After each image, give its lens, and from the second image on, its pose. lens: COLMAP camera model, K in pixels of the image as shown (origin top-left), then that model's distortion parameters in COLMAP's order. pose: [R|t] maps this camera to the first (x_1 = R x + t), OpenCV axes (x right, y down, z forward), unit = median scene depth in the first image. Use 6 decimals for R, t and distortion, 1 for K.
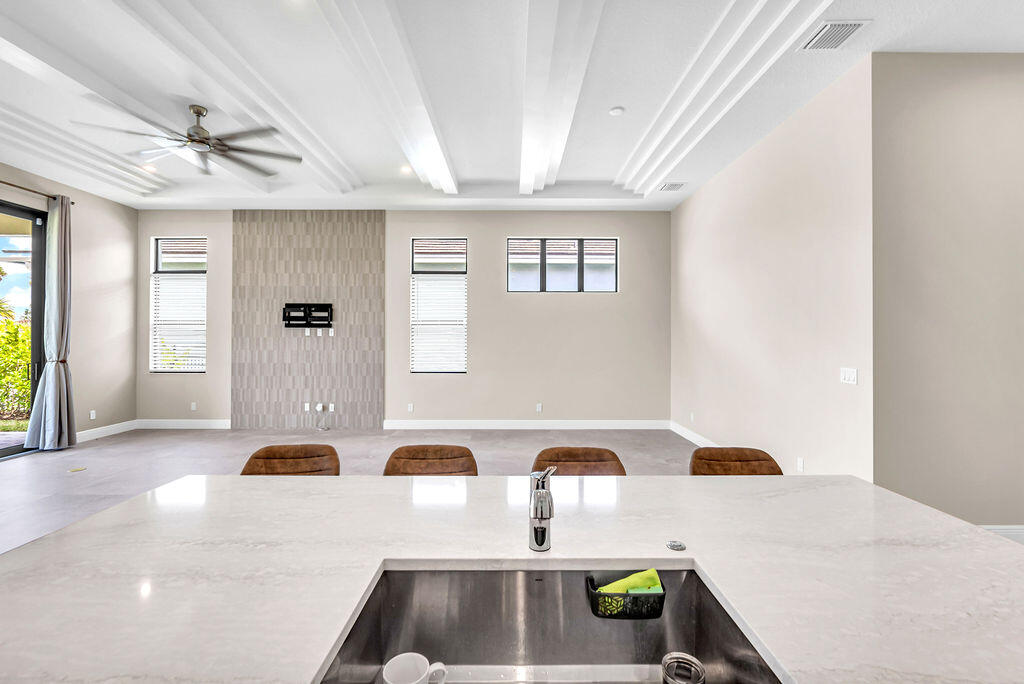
lens RADIAL K [[438.4, 0, 513.0], [0, 438.4, 333.4], [0, 0, 1]] dist [-0.010355, 0.004970]
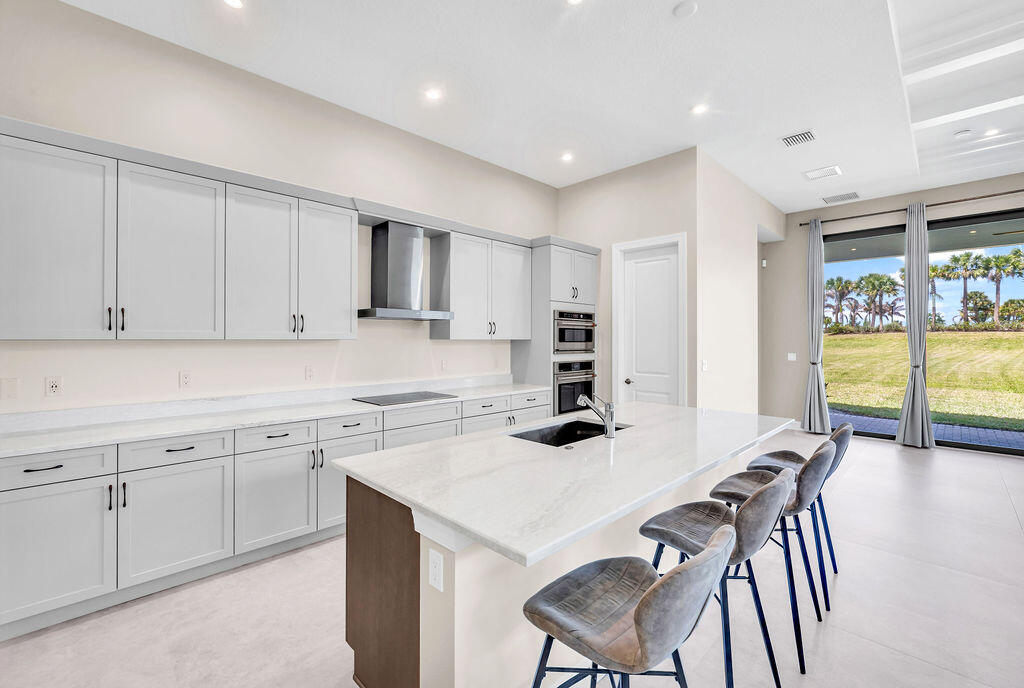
lens RADIAL K [[446.8, 0, 523.4], [0, 446.8, 337.0], [0, 0, 1]] dist [-0.003584, 0.000992]
pose [[-0.699686, -0.005080, -0.714433, 0.302363], [0.003681, 0.999936, -0.010715, 0.003810], [0.714441, -0.010127, -0.699622, 0.352772]]
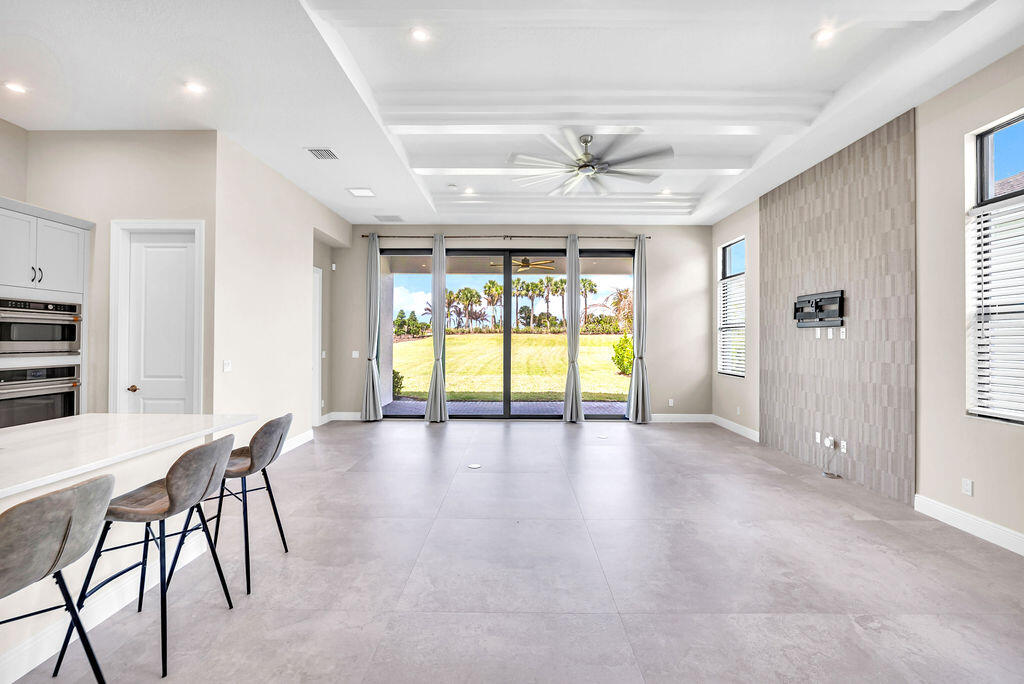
lens RADIAL K [[438.4, 0, 521.5], [0, 438.4, 336.2], [0, 0, 1]] dist [-0.010355, 0.004970]
pose [[0.003316, -0.007835, -0.999964, 0.247833], [0.003854, 0.999962, -0.007822, 0.005203], [0.999987, -0.003828, 0.003346, 0.509231]]
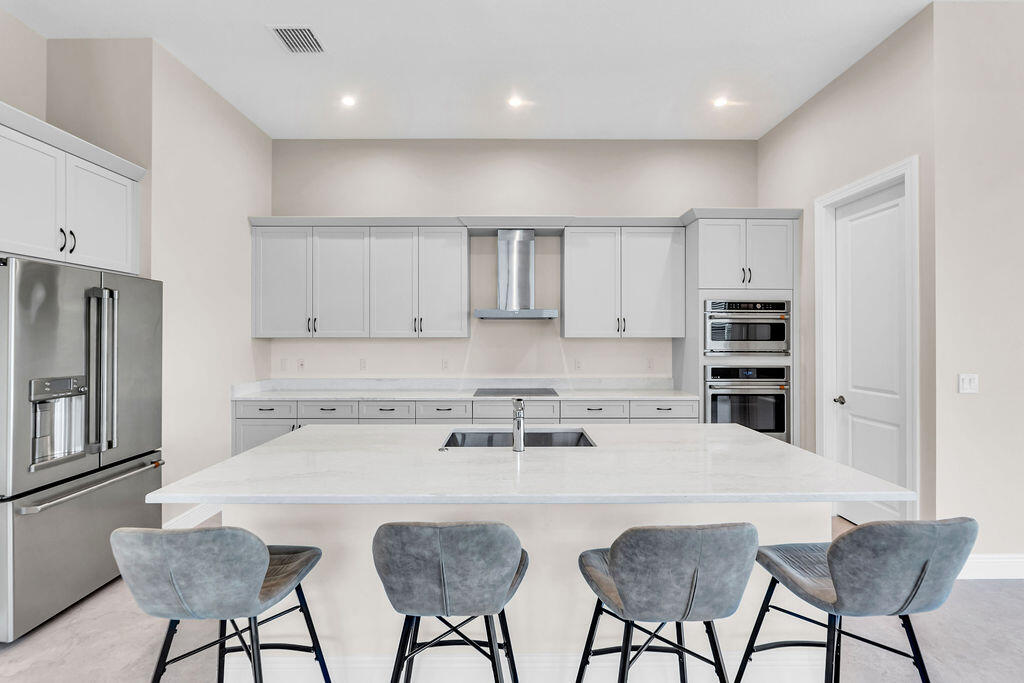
lens RADIAL K [[438.4, 0, 486.1], [0, 438.4, 336.2], [0, 0, 1]] dist [-0.010355, 0.004970]
pose [[-0.999996, -0.001507, 0.002487, 0.007066], [-0.001540, 0.999912, -0.013170, 0.006832], [-0.002467, -0.013174, -0.999910, 0.452878]]
